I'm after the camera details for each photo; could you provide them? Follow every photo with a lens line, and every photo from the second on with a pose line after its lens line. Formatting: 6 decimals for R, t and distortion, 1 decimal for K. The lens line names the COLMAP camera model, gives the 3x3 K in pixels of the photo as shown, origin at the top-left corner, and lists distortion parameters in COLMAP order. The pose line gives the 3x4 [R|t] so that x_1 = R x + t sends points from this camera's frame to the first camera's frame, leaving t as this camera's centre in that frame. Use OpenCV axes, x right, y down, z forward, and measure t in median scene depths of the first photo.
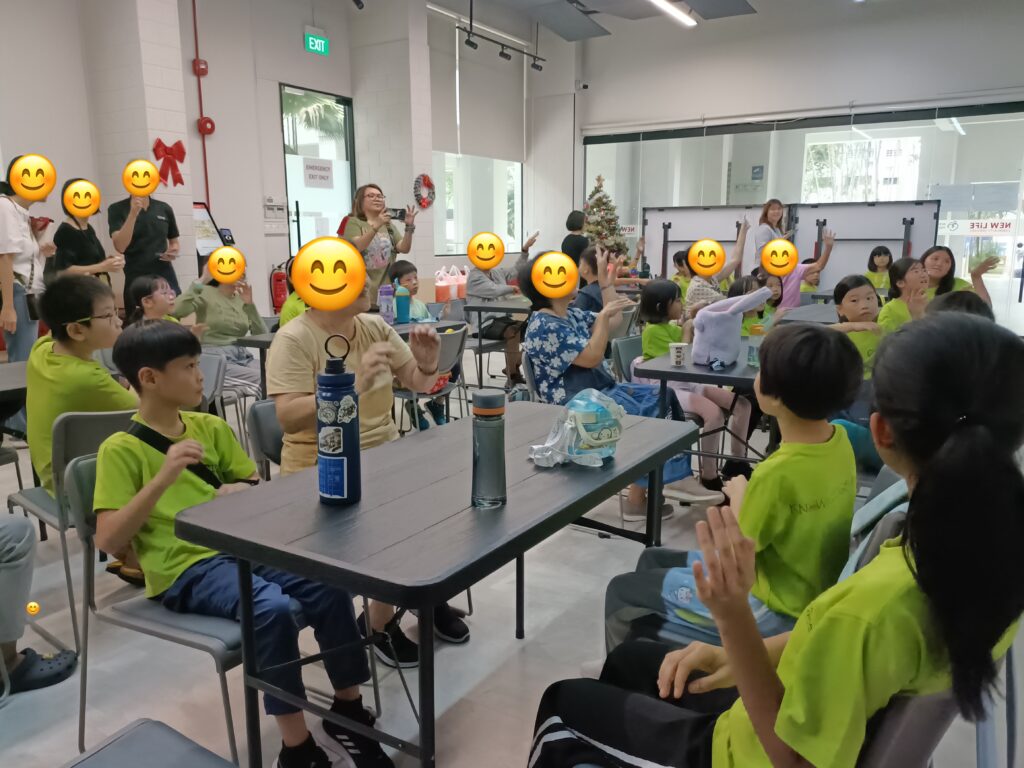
lens RADIAL K [[790.0, 0, 510.4], [0, 790.0, 386.9], [0, 0, 1]] dist [0.023322, -0.002443]
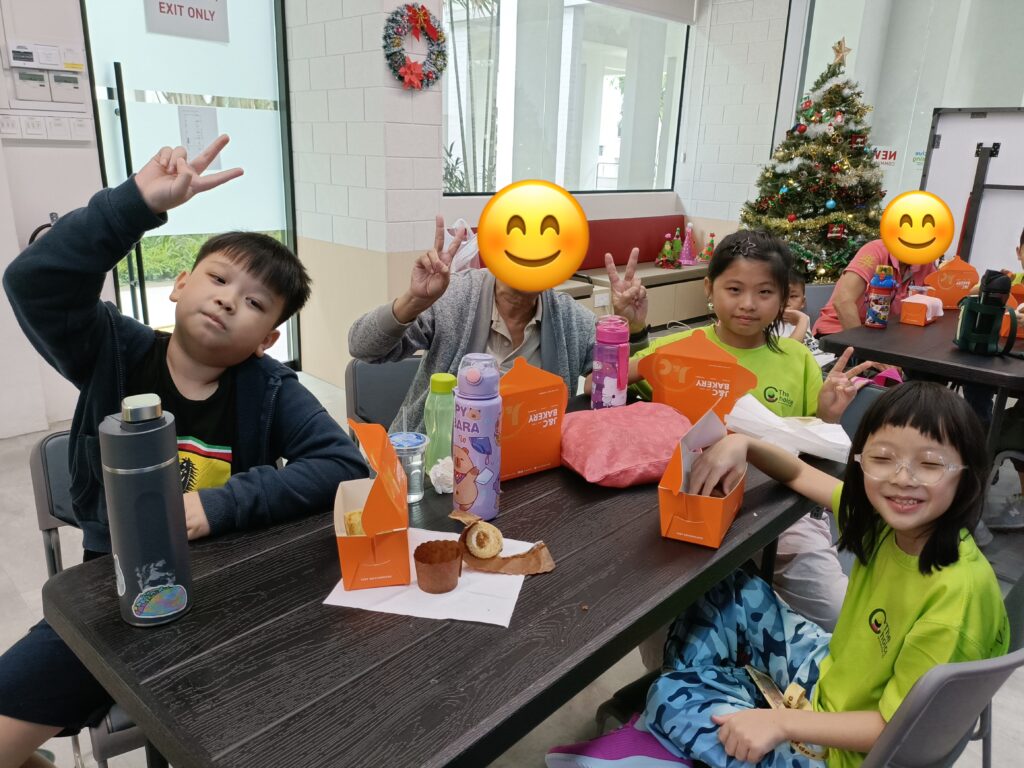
lens RADIAL K [[790.0, 0, 511.6], [0, 790.0, 376.6], [0, 0, 1]] dist [0.023322, -0.002443]
pose [[0.975125, 0.093583, -0.200930, 0.040827], [-0.074917, 0.992304, 0.098589, -0.119768], [0.208610, -0.081083, 0.974632, 0.586973]]
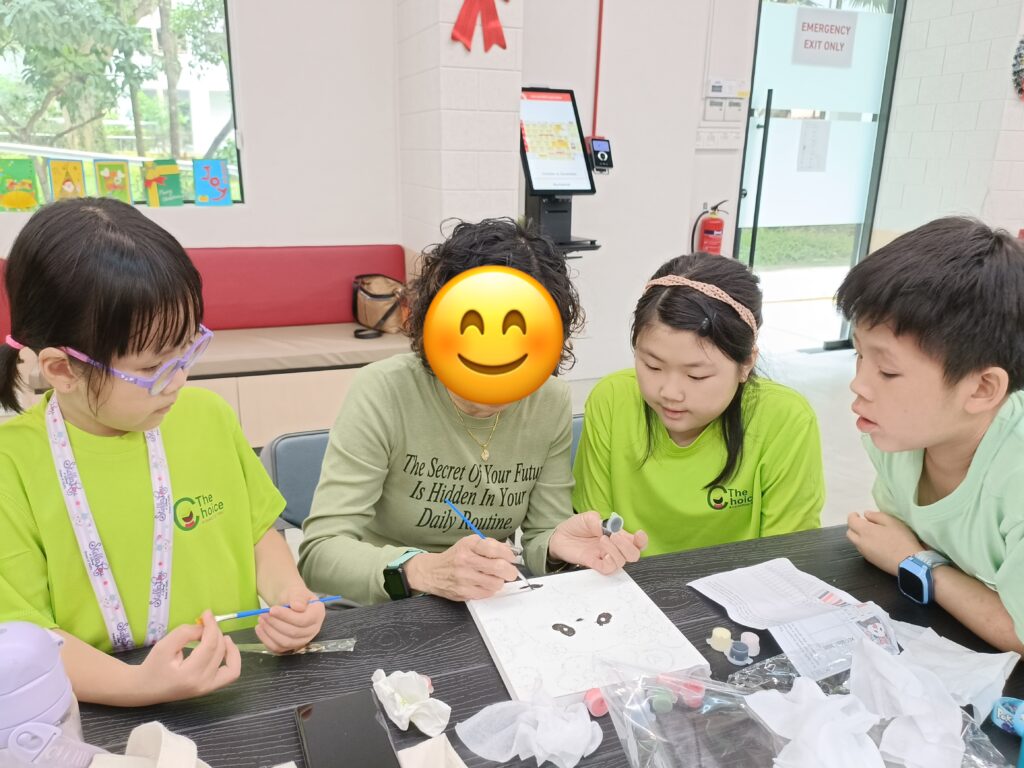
lens RADIAL K [[790.0, 0, 511.3], [0, 790.0, 386.5], [0, 0, 1]] dist [0.023322, -0.002443]
pose [[0.801279, 0.200922, -0.563544, -0.055415], [-0.139201, 0.978683, 0.151008, -0.085175], [0.581872, -0.042554, 0.812167, 0.412910]]
